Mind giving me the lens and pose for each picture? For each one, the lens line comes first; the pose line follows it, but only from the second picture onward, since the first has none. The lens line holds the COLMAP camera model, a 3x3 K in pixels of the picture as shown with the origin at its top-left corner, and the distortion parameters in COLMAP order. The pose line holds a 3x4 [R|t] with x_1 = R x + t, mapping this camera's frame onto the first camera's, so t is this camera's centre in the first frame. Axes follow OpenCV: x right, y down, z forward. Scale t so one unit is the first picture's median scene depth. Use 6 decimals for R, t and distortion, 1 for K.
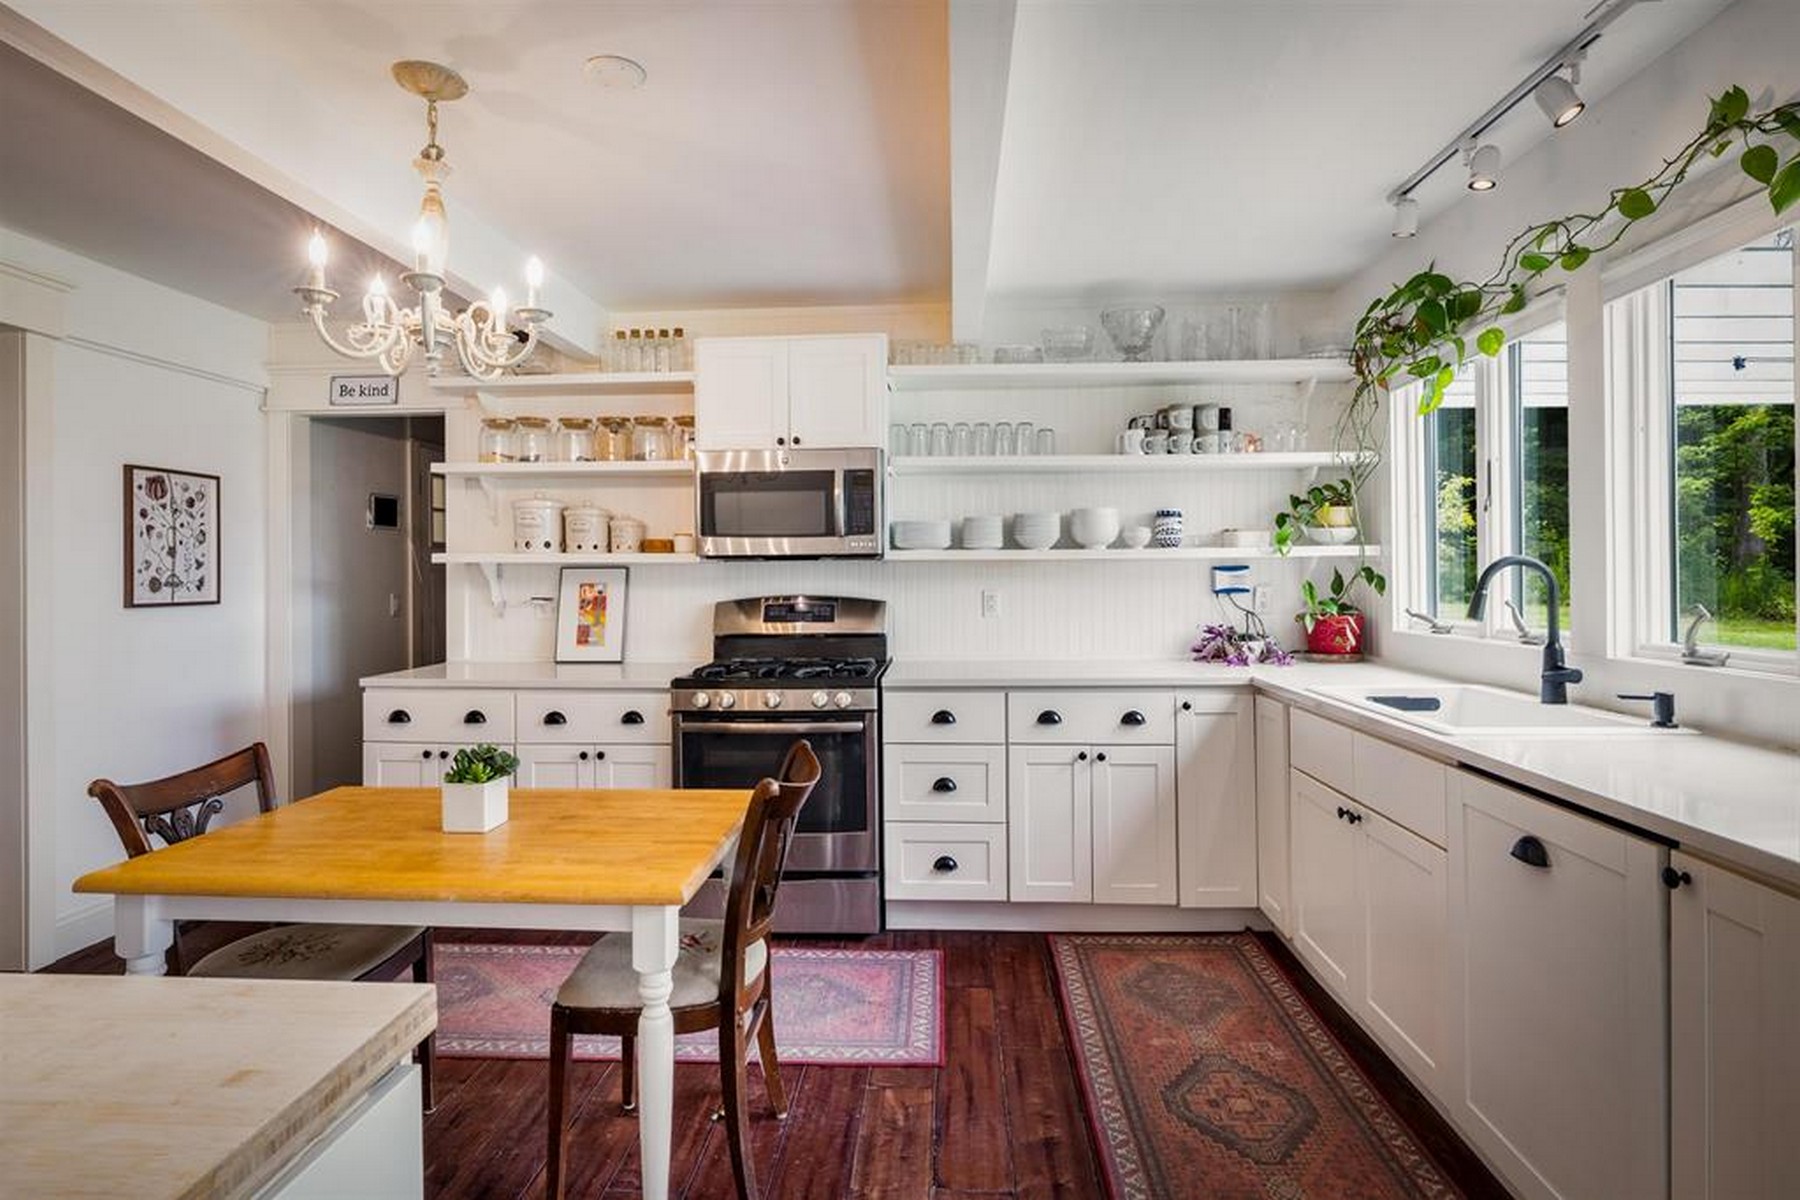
lens RADIAL K [[869.4, 0, 914.3], [0, 869.4, 583.2], [0, 0, 1]] dist [-0.006135, 0.001305]
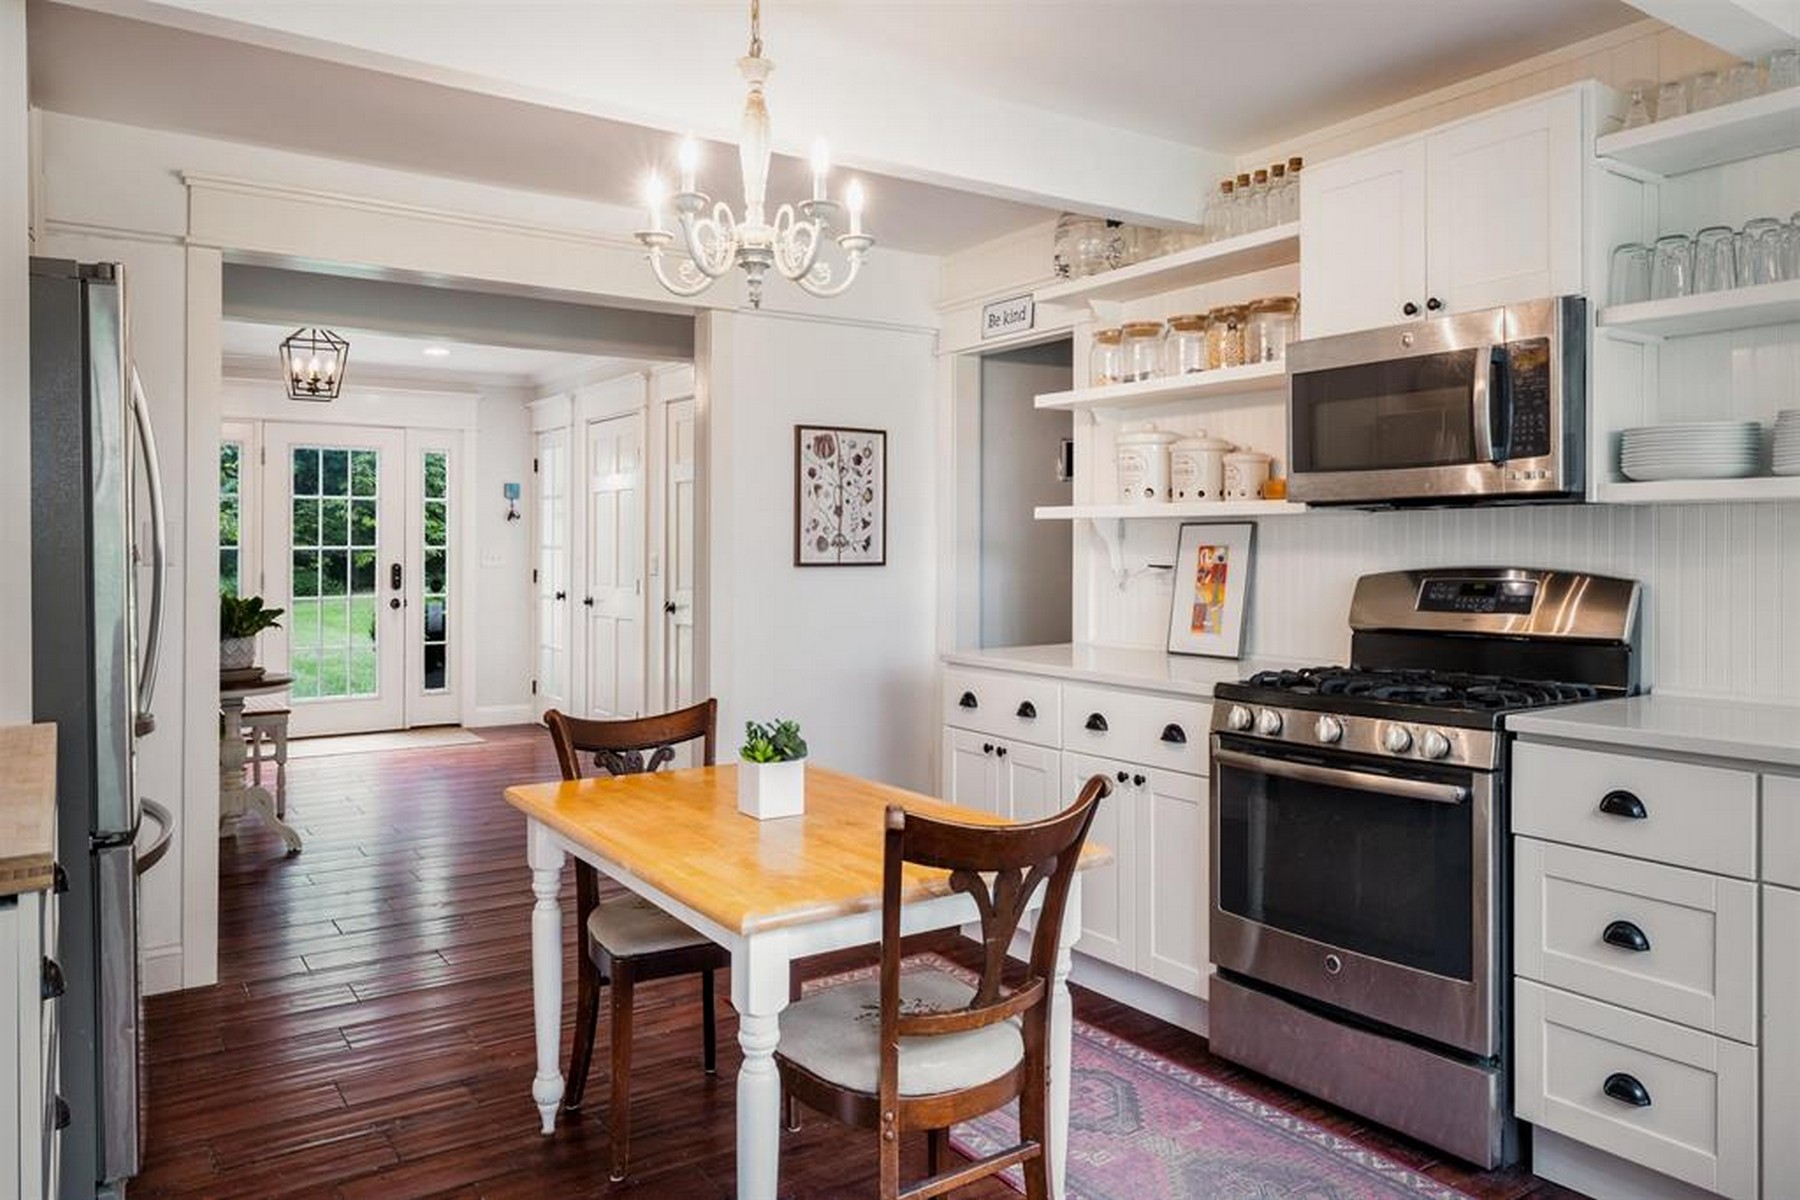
lens RADIAL K [[1259.3, 0, 906.4], [0, 1259.3, 581.5], [0, 0, 1]] dist [0.001943, 0.003296]
pose [[0.613325, 0.026129, -0.789398, 0.314289], [-0.011393, 0.999641, 0.024235, 0.008182], [0.789748, -0.005870, 0.613403, 0.182438]]
